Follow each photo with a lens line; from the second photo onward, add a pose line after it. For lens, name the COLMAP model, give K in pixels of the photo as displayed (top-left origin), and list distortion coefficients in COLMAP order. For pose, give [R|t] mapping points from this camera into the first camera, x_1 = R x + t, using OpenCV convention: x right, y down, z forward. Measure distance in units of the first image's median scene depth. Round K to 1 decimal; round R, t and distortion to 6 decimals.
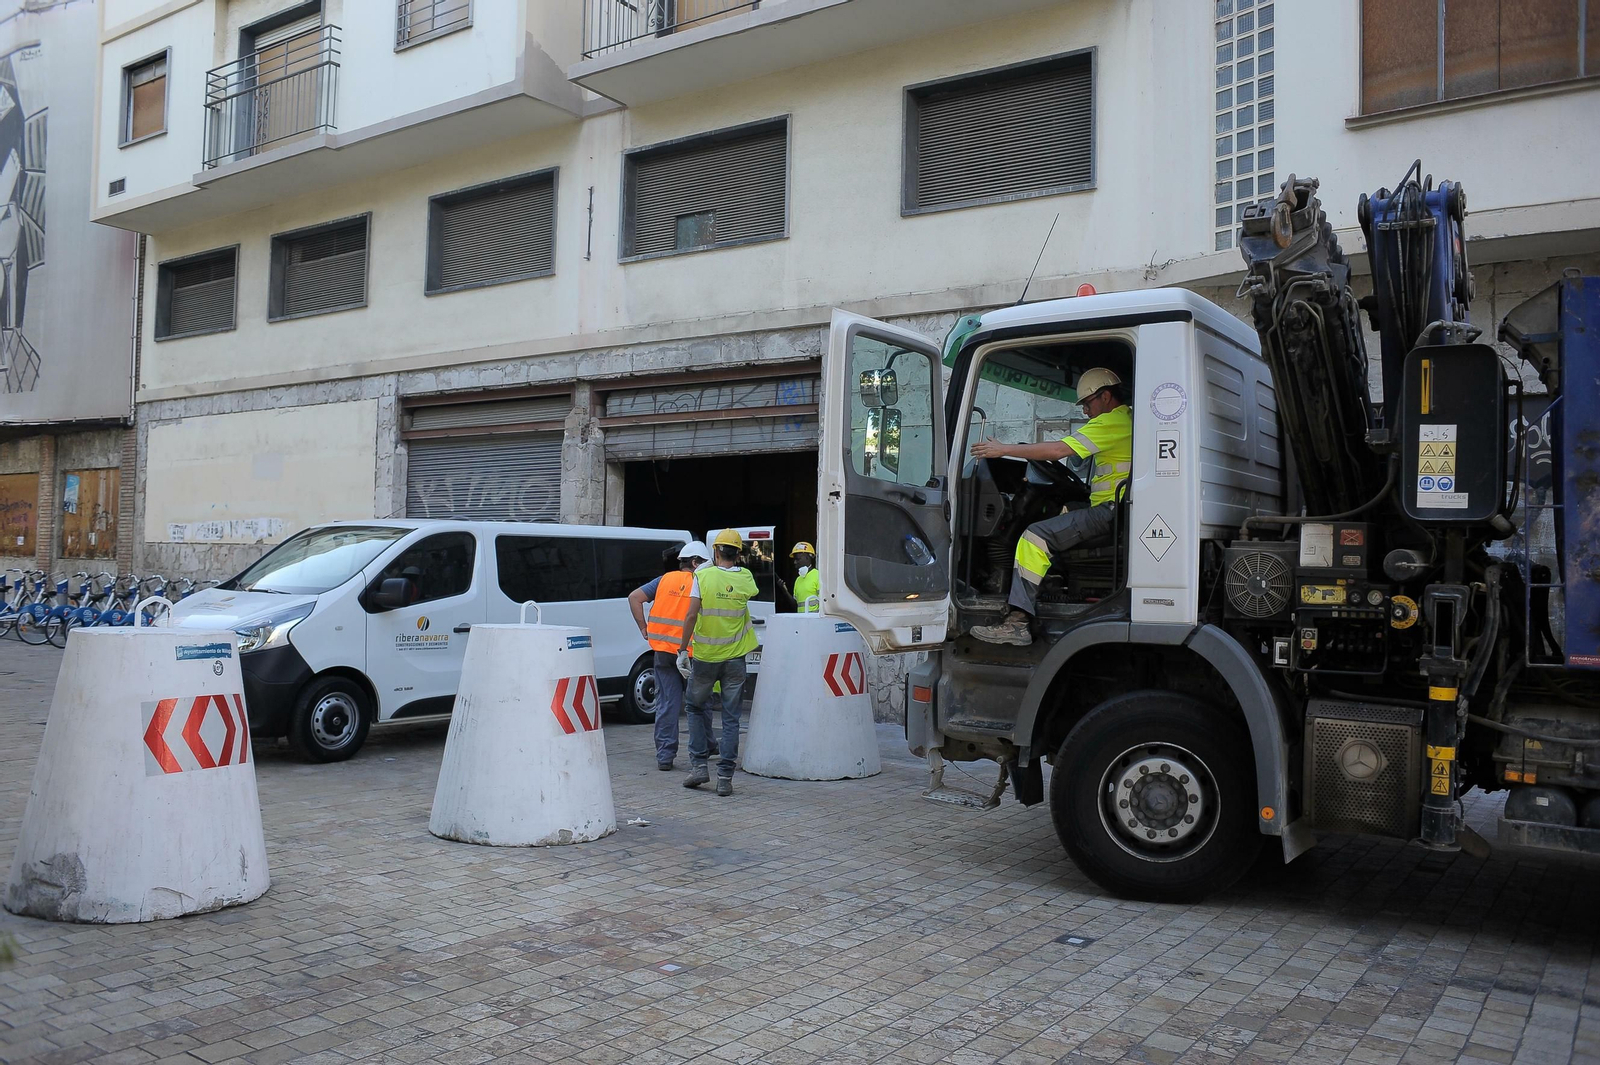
lens RADIAL K [[1271.5, 0, 803.4], [0, 1271.5, 531.6], [0, 0, 1]] dist [-0.118542, 0.123583]
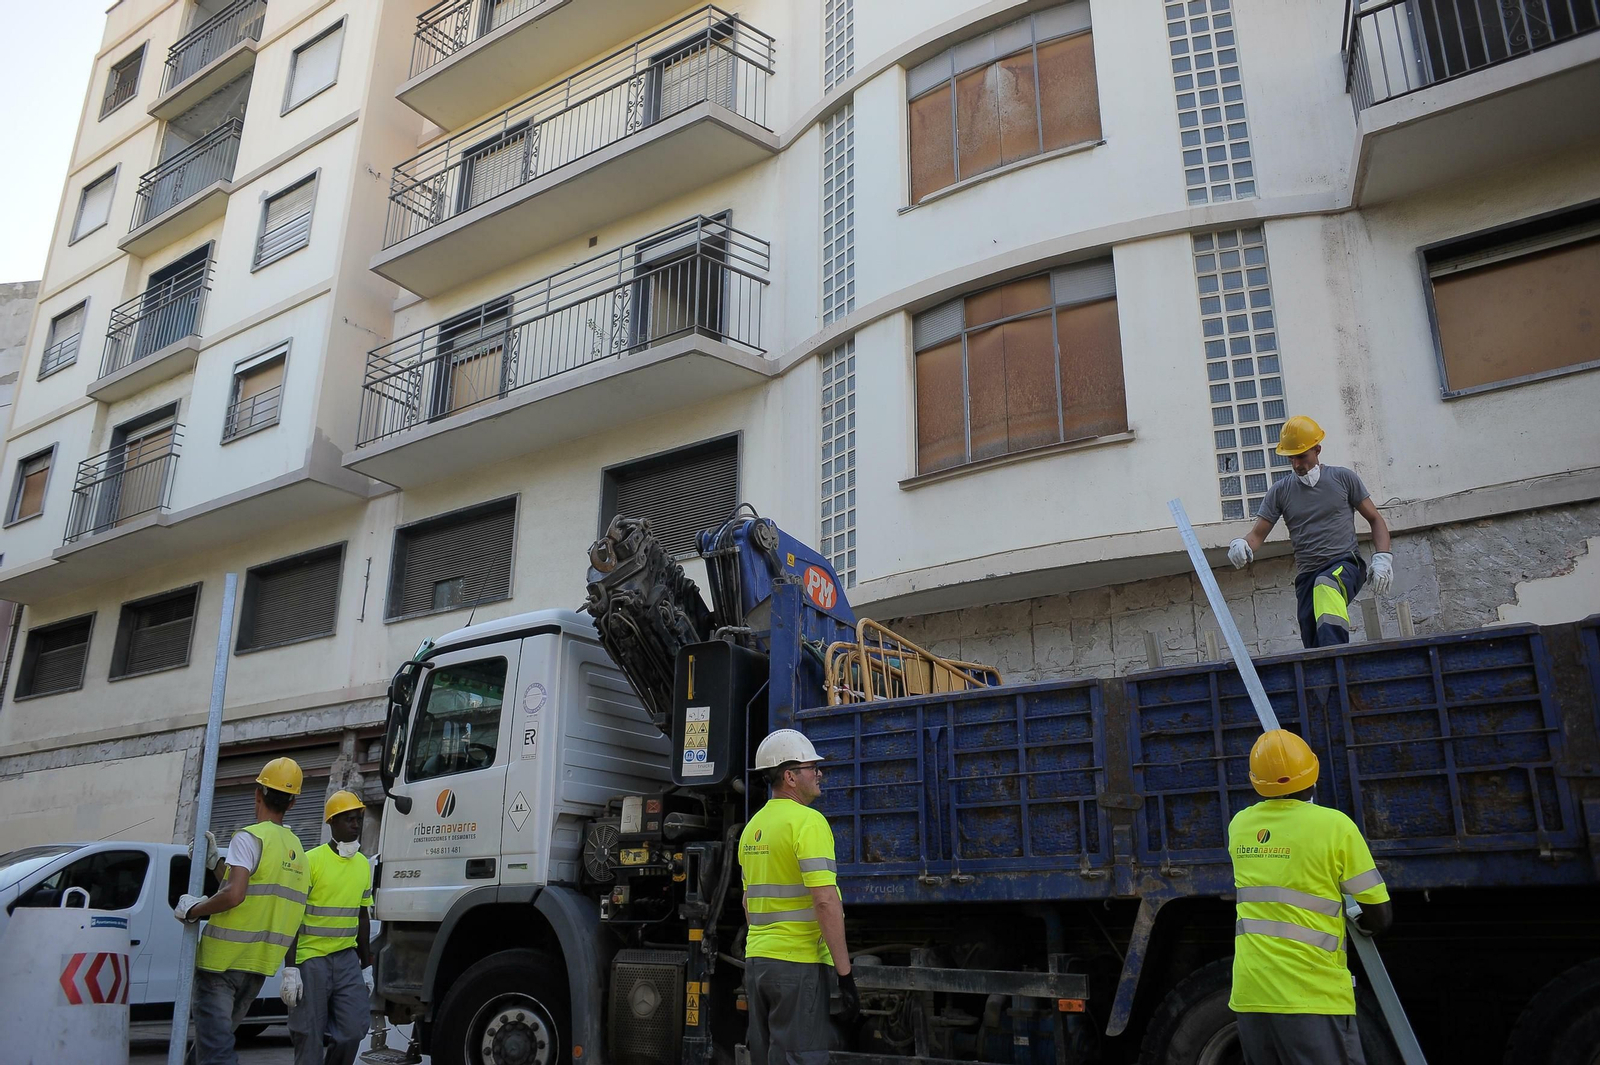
lens RADIAL K [[1271.5, 0, 802.2], [0, 1271.5, 529.2], [0, 0, 1]] dist [-0.118542, 0.123583]
pose [[0.999923, -0.012374, 0.000561, 0.243074], [0.011980, 0.954597, -0.297661, 0.046900], [0.003148, 0.297644, 0.954672, -0.093935]]
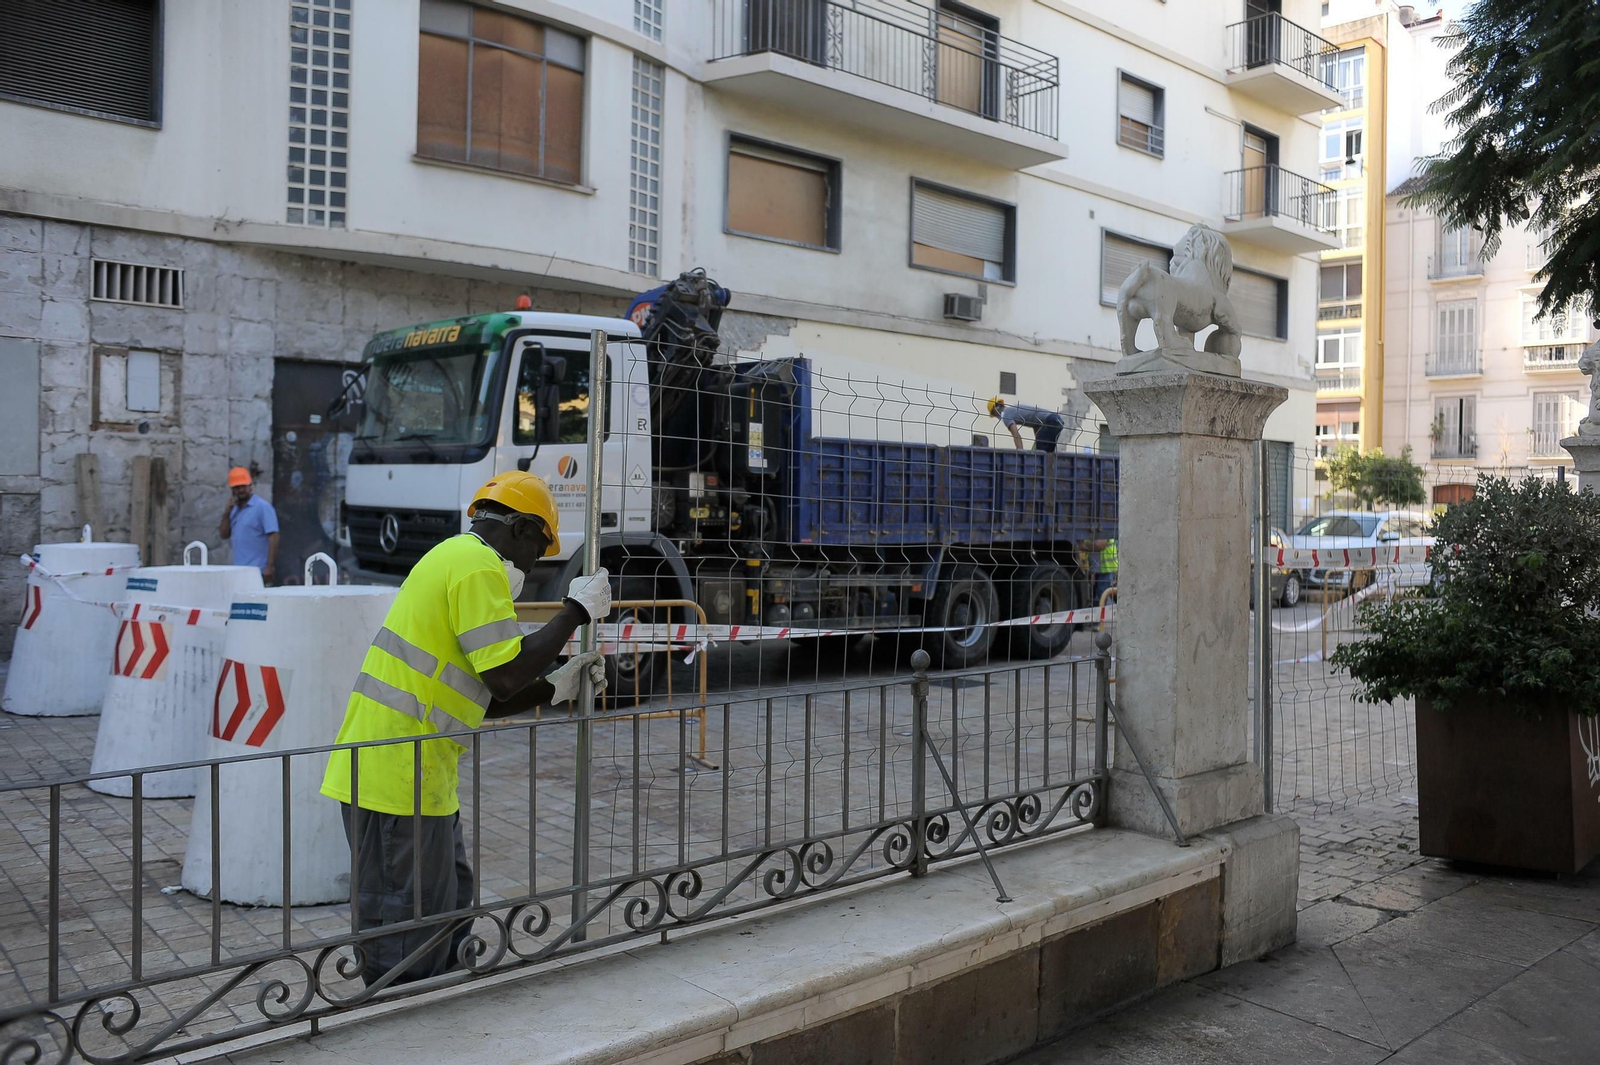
lens RADIAL K [[1271.5, 0, 797.7], [0, 1271.5, 530.1], [0, 0, 1]] dist [-0.118542, 0.123583]
pose [[0.250228, -0.042254, 0.967264, -0.545327], [-0.036746, 0.997913, 0.053099, -0.010958], [-0.967489, -0.048830, 0.248153, 0.175583]]
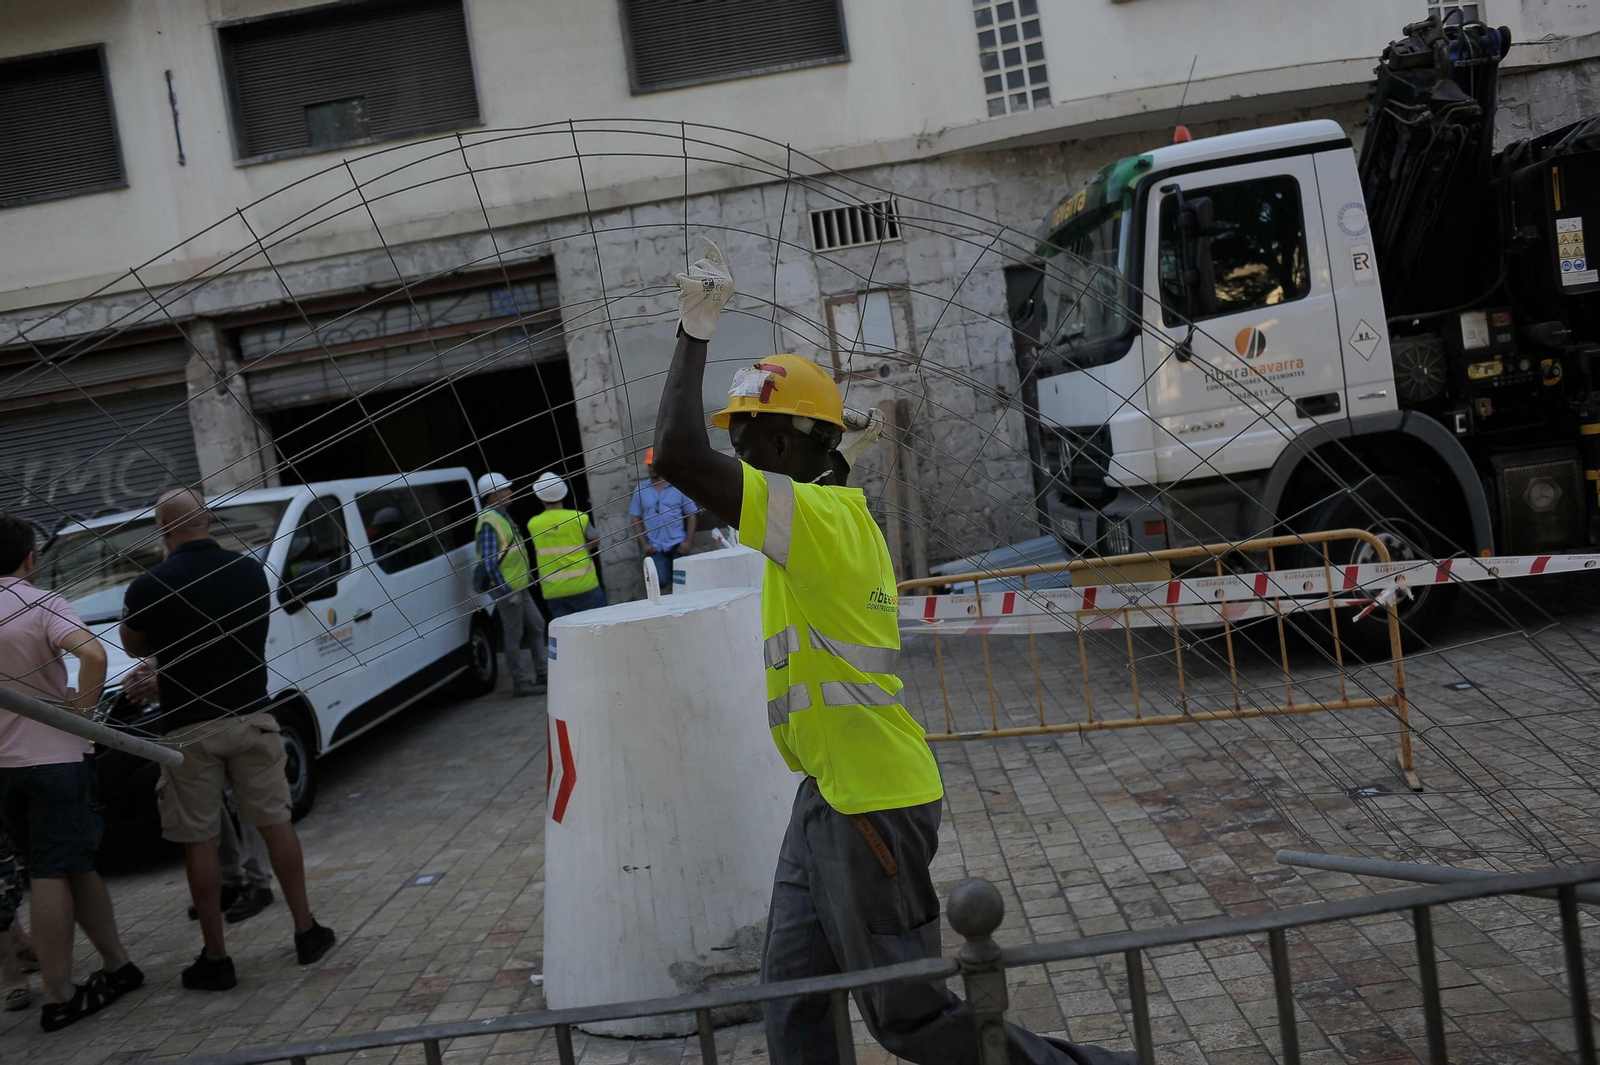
lens RADIAL K [[1271.5, 0, 807.3], [0, 1271.5, 531.5], [0, 0, 1]] dist [-0.118542, 0.123583]
pose [[0.824459, -0.184875, 0.534873, -0.337450], [0.154471, 0.982761, 0.101581, -0.008071], [-0.544432, -0.001127, 0.838804, 0.146615]]
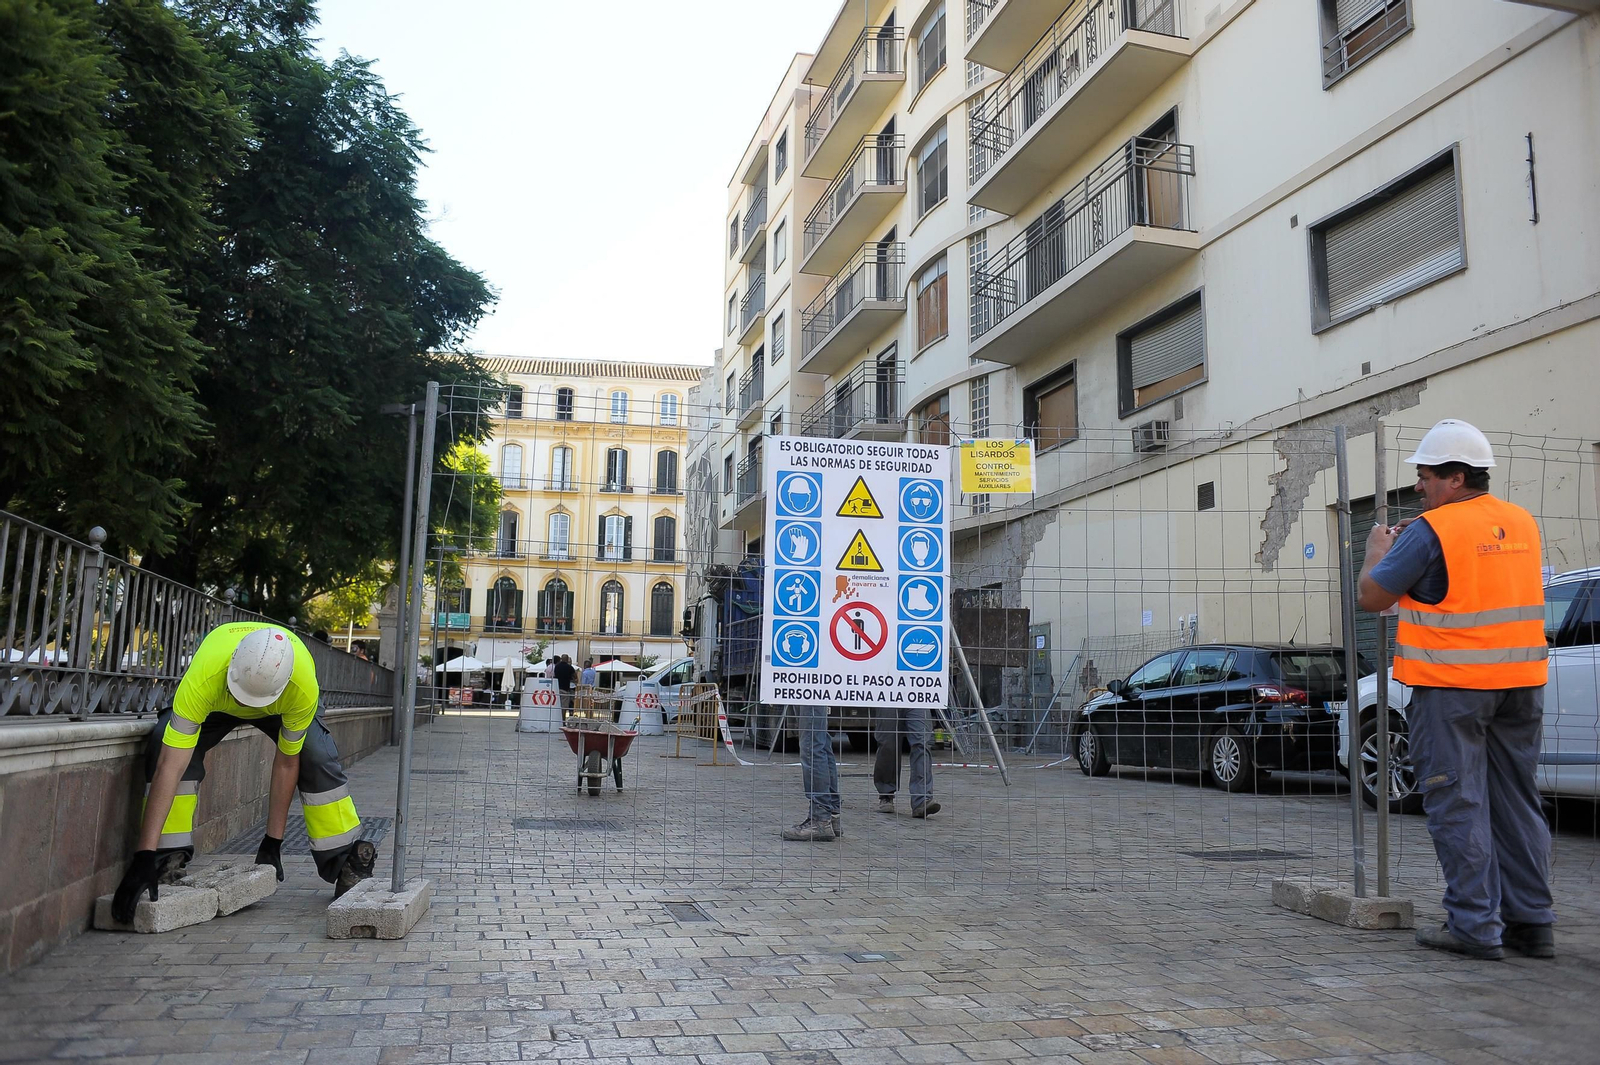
lens RADIAL K [[1271.5, 0, 793.8], [0, 1271.5, 528.0], [0, 0, 1]] dist [-0.118542, 0.123583]
pose [[0.754263, -0.103657, -0.648338, 1.437265], [0.020422, 0.990685, -0.134633, 0.075812], [0.656254, 0.088308, 0.749354, -0.871078]]
